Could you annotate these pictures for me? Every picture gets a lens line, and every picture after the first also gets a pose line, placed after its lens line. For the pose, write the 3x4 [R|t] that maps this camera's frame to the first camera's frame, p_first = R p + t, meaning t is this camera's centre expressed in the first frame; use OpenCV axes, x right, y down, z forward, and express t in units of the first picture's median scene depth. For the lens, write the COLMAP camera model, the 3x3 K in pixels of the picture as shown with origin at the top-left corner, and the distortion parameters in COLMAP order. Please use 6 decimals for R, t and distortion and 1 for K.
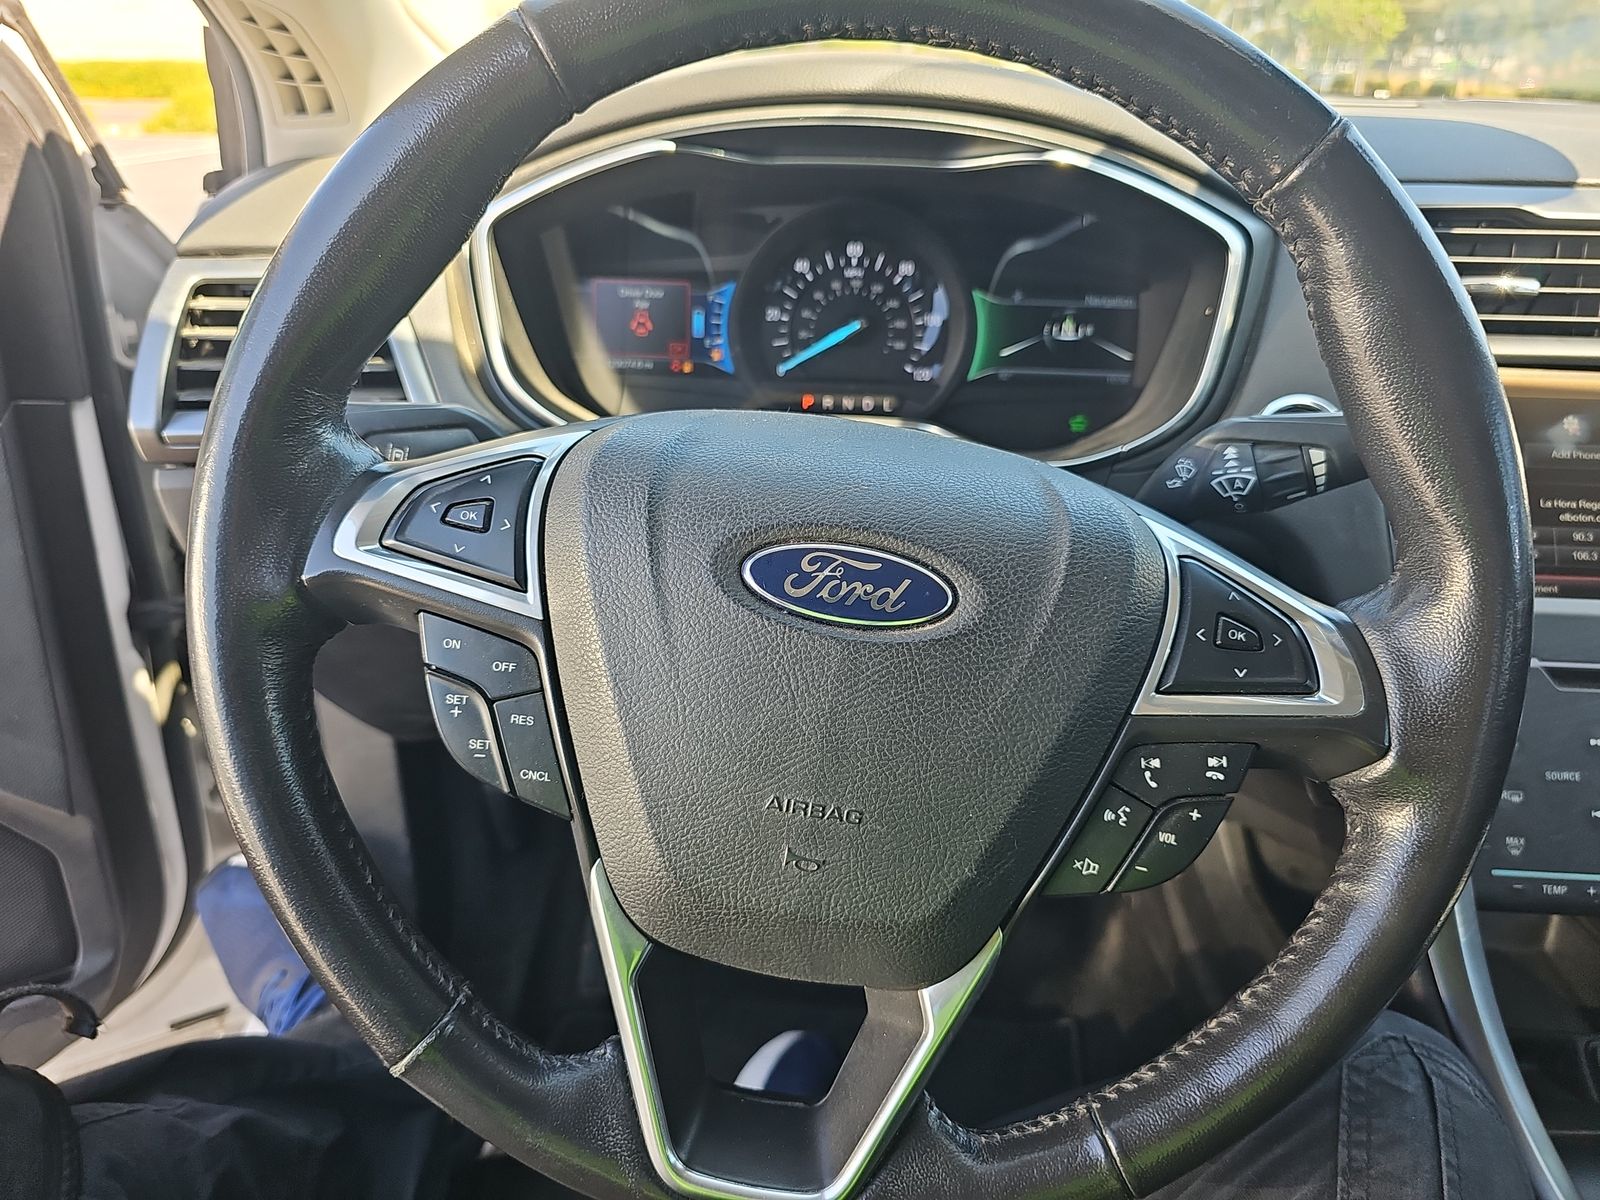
lens RADIAL K [[1072.4, 0, 823.0], [0, 1072.4, 597.2], [0, 0, 1]] dist [0.001205, -0.000025]
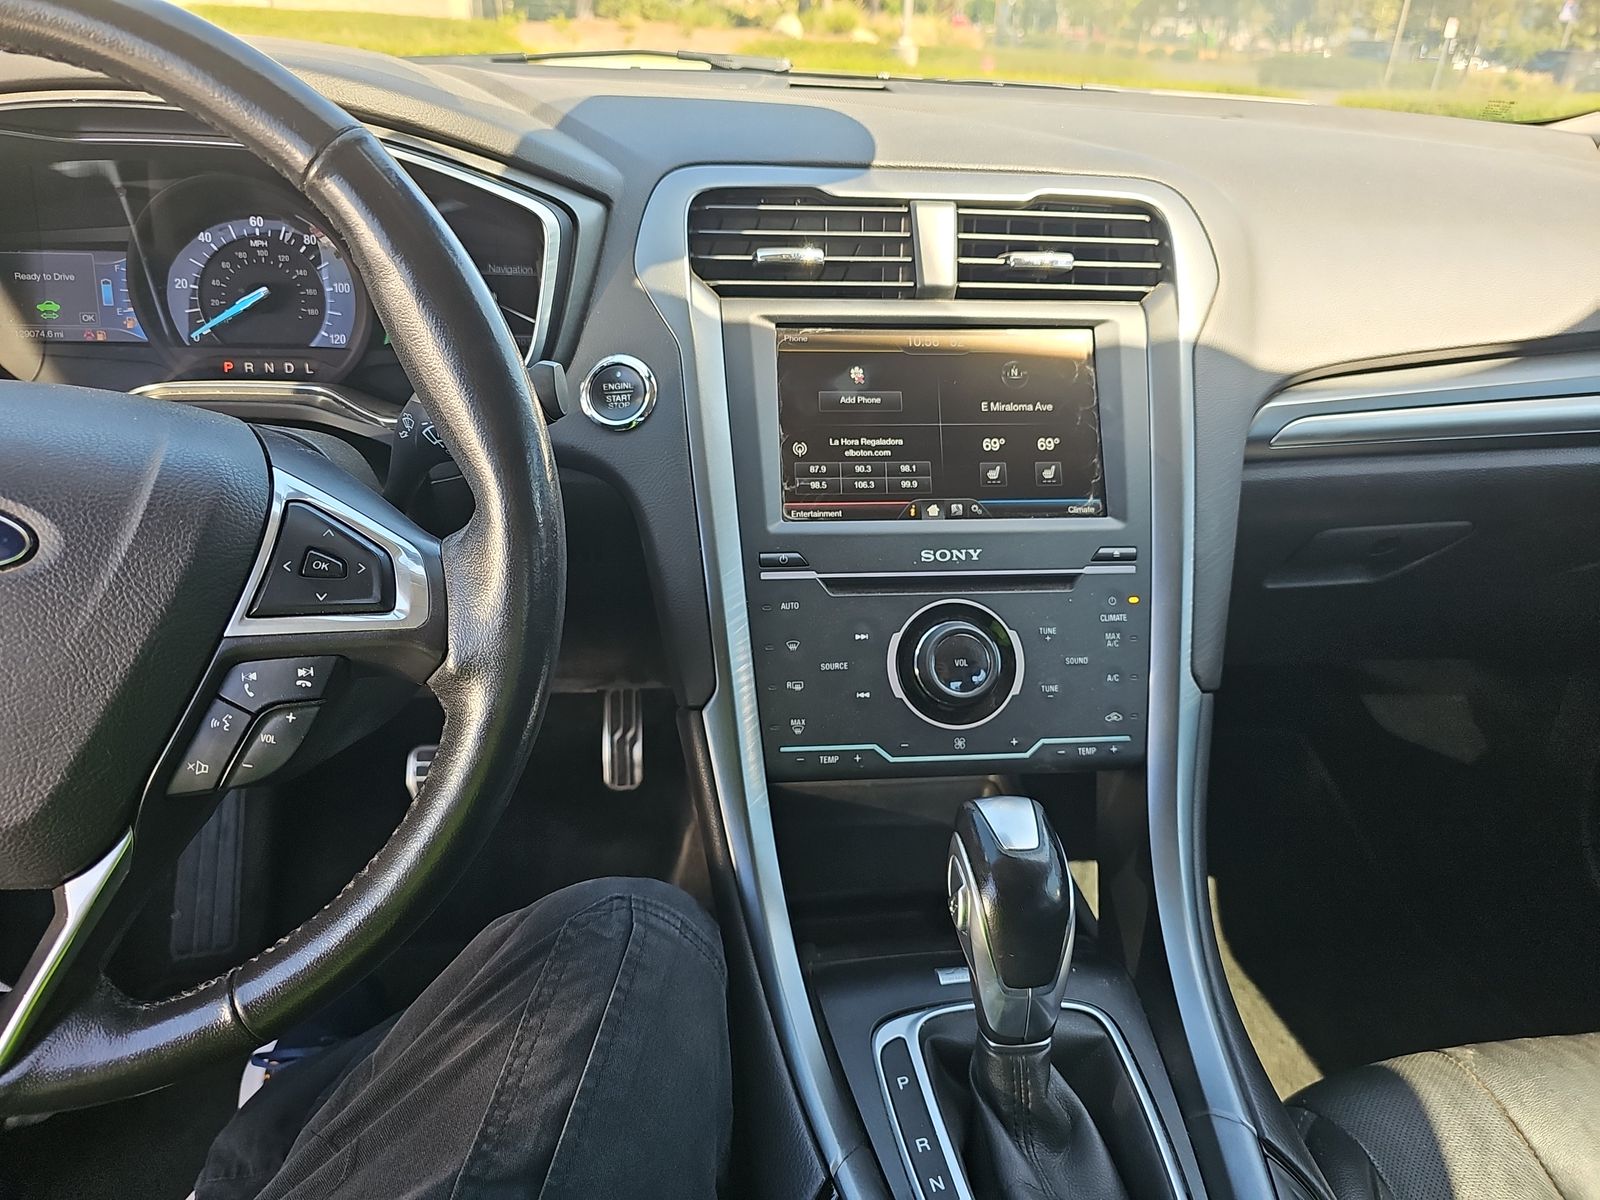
lens RADIAL K [[1032.4, 0, 800.3], [0, 1032.4, 595.6], [0, 0, 1]] dist [-0.005322, -0.001528]
pose [[0.988751, -0.050203, 0.140892, 0.480618], [0.043285, 0.997722, 0.051748, 0.021626], [-0.143169, -0.045068, 0.988672, -0.128823]]
